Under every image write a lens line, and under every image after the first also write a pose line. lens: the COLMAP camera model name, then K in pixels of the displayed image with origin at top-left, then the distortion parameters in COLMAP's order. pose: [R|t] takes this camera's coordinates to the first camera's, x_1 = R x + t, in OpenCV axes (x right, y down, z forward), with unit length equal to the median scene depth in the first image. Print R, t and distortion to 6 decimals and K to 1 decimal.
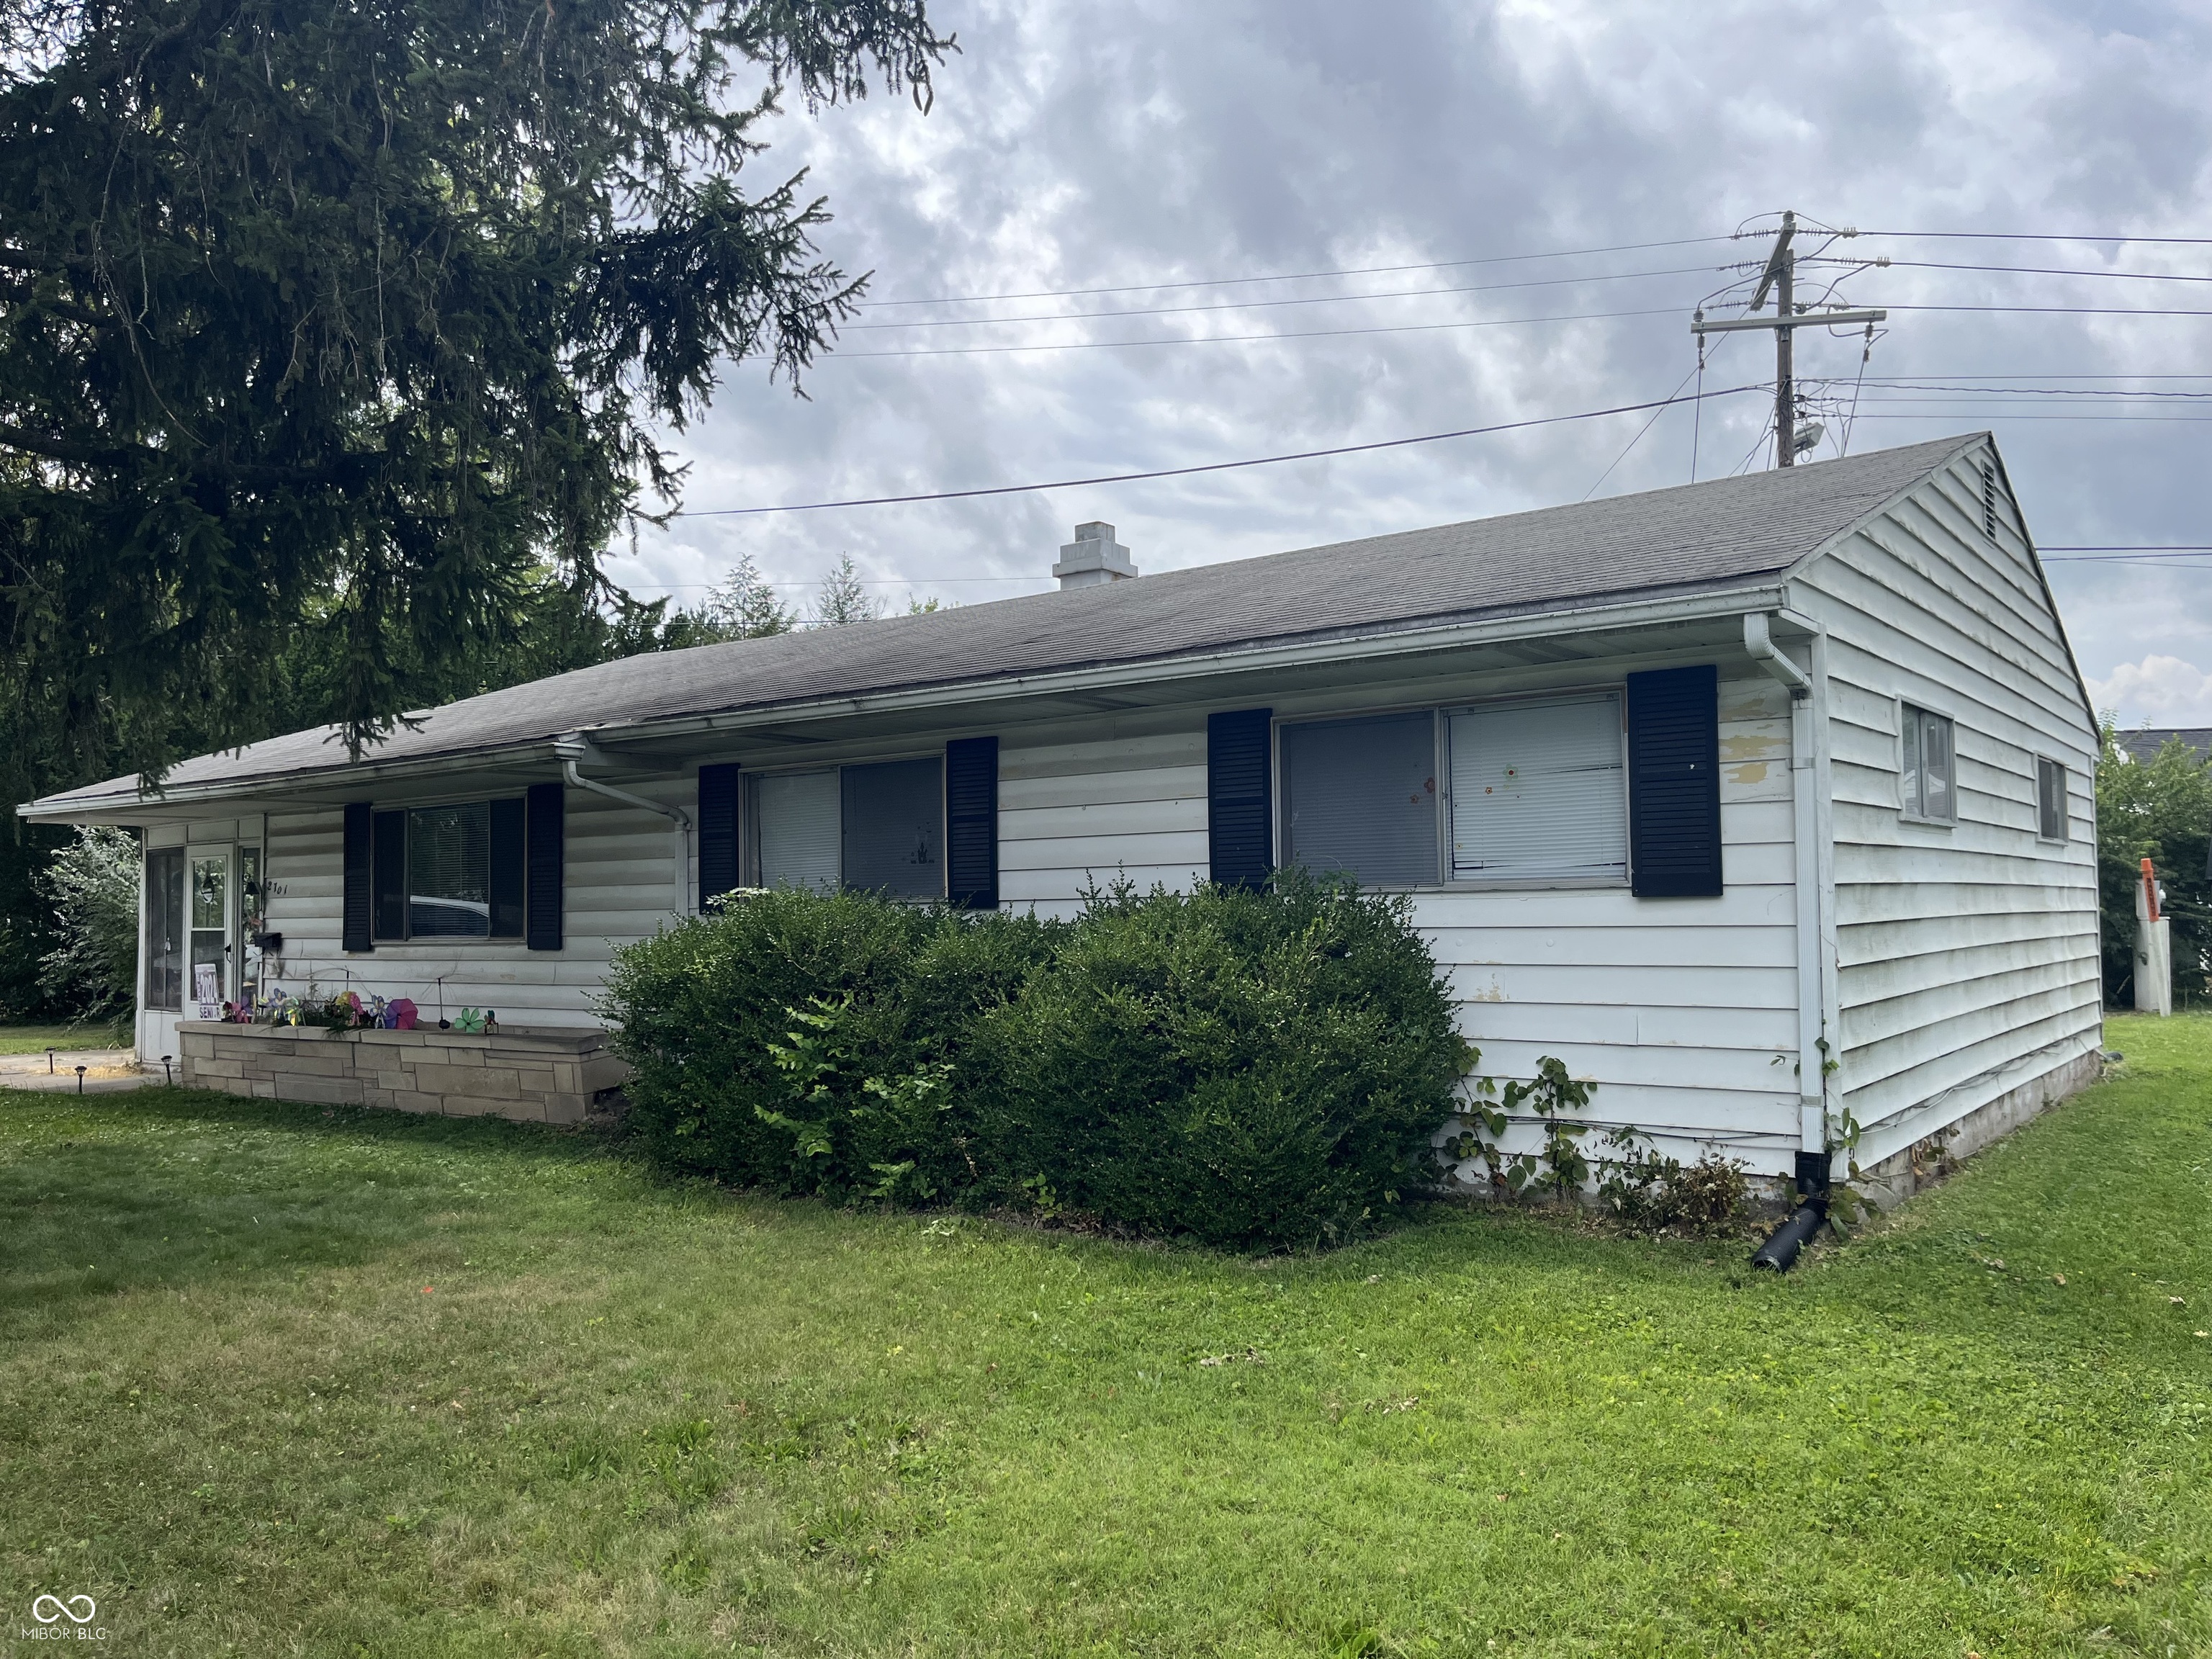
lens RADIAL K [[1705.0, 0, 1106.0], [0, 1705.0, 829.5], [0, 0, 1]] dist [0.038499, -0.000482]
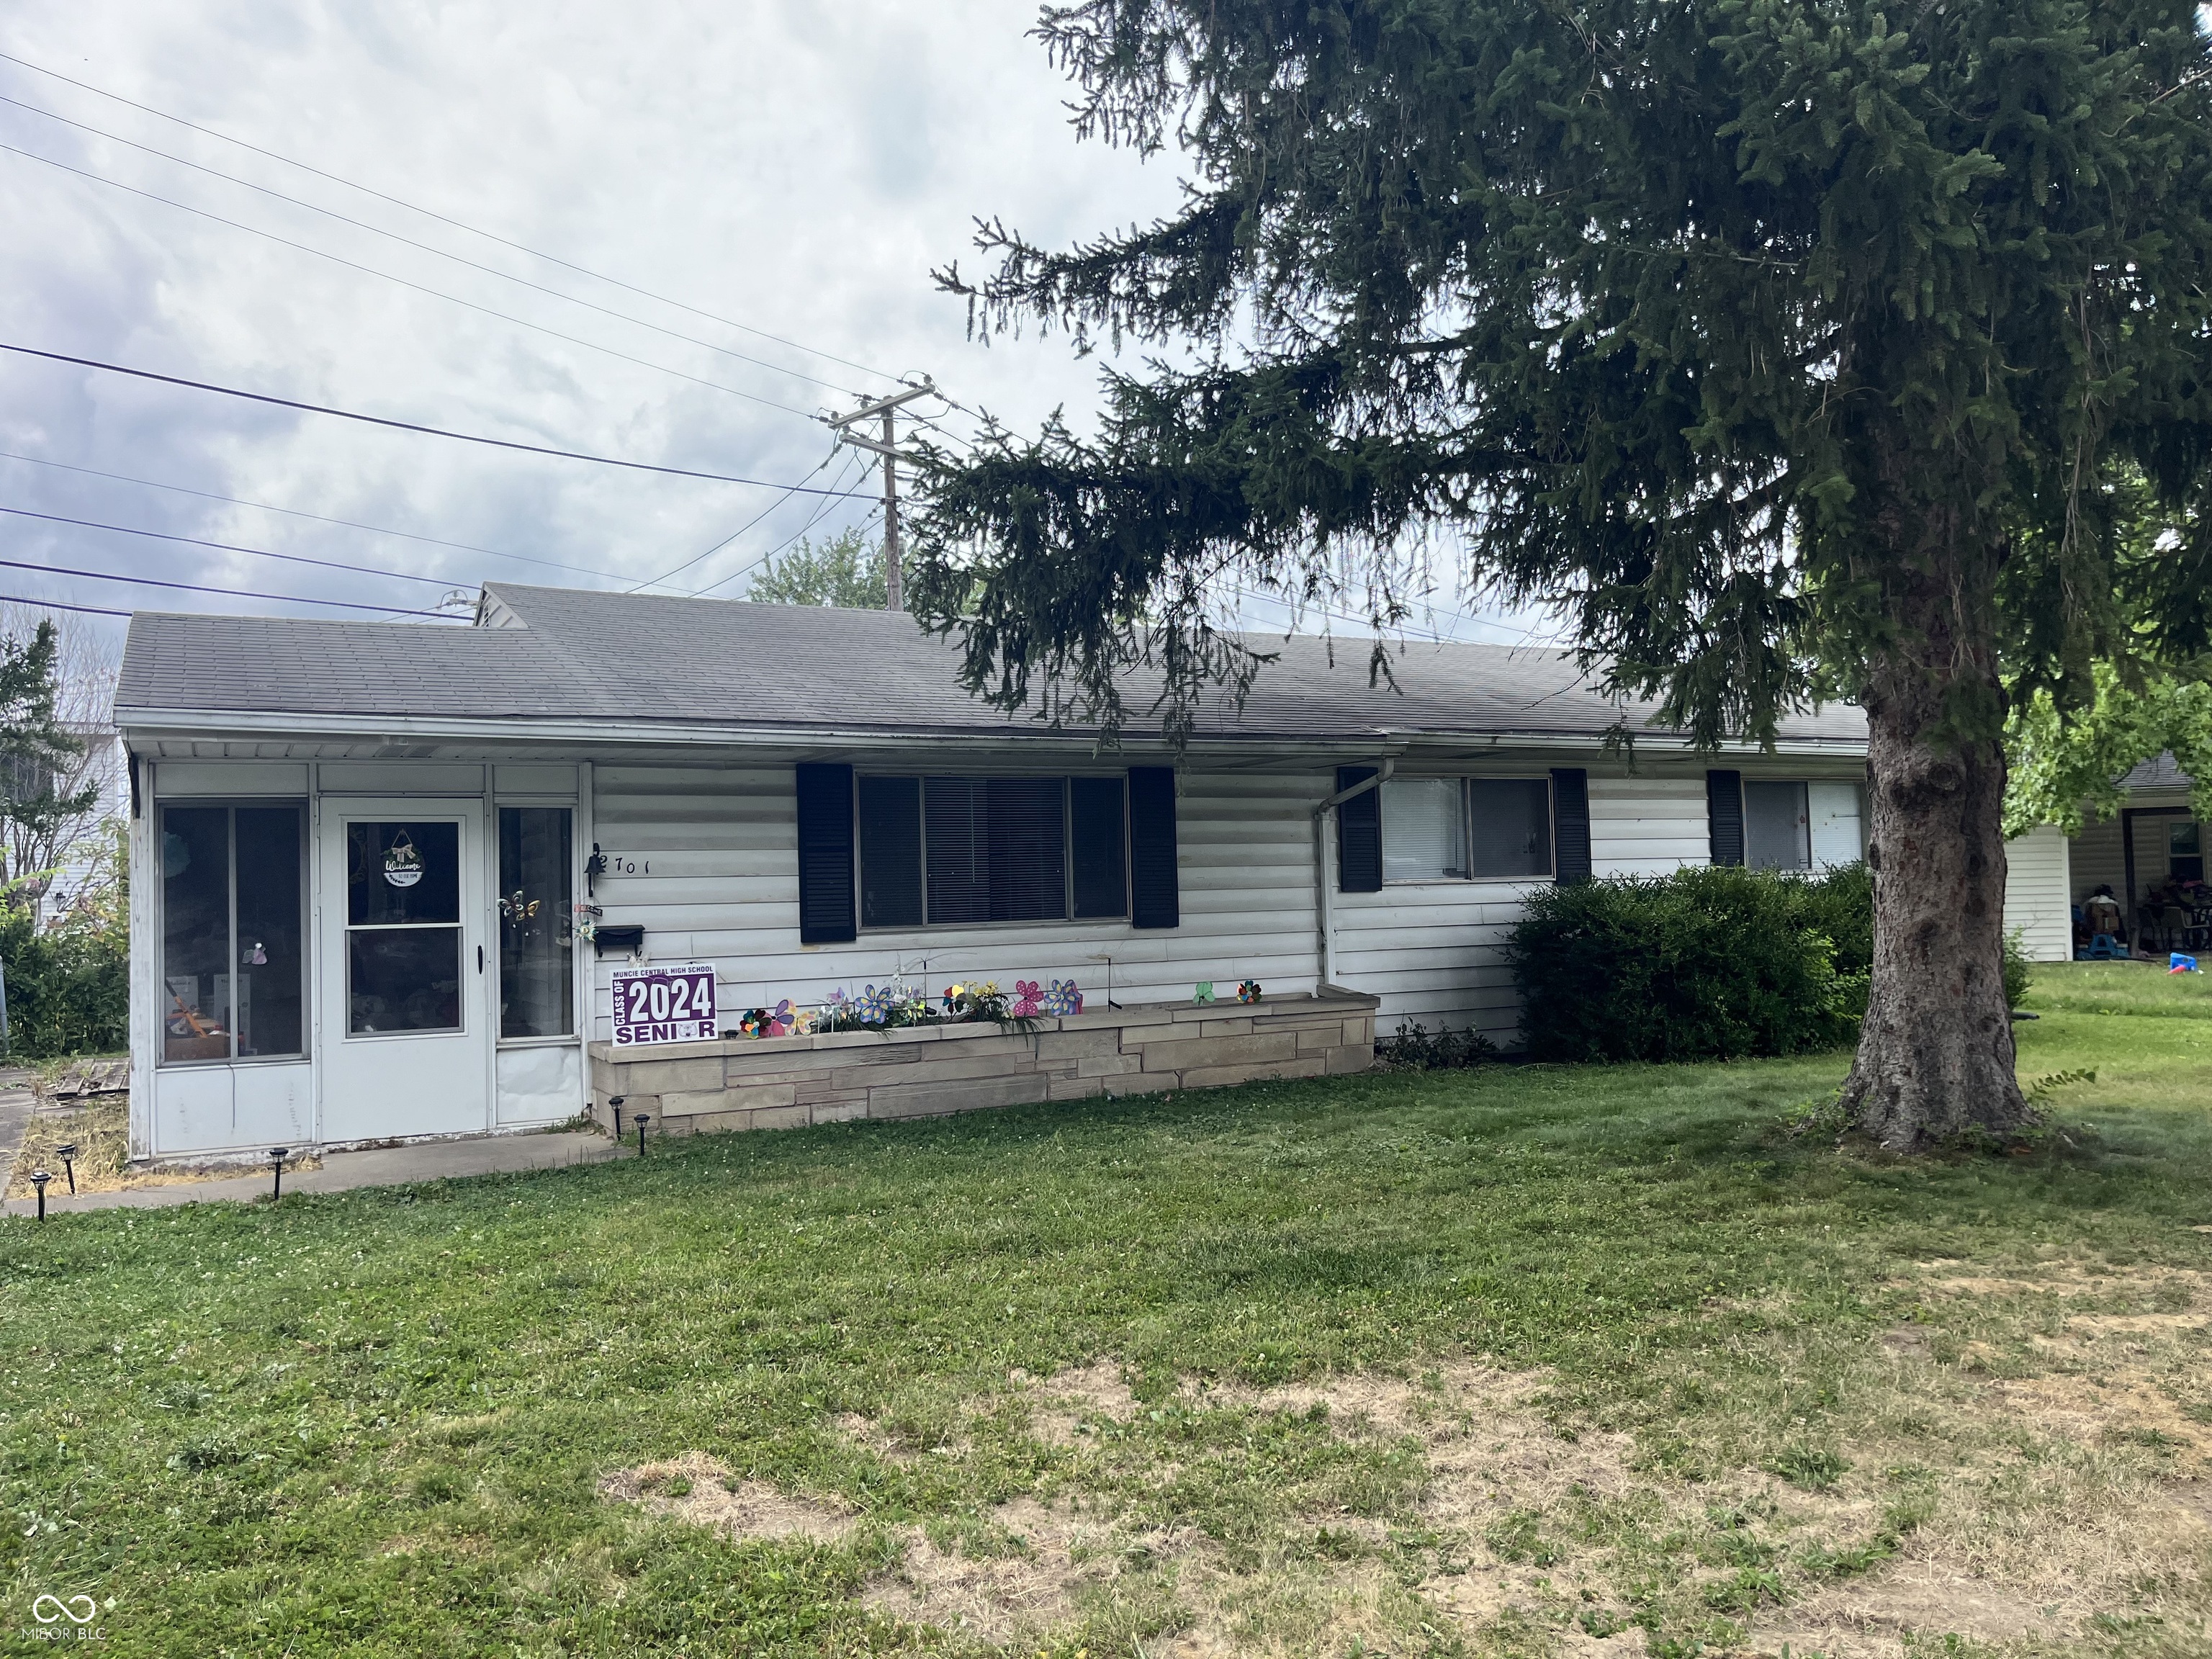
lens RADIAL K [[1705.0, 0, 1106.0], [0, 1705.0, 829.5], [0, 0, 1]] dist [0.038499, -0.000482]
pose [[0.404771, 0.044614, 0.913329, -1.287540], [-0.017411, 0.999004, -0.041083, 0.054168], [-0.914252, 0.000728, 0.405144, 0.620365]]
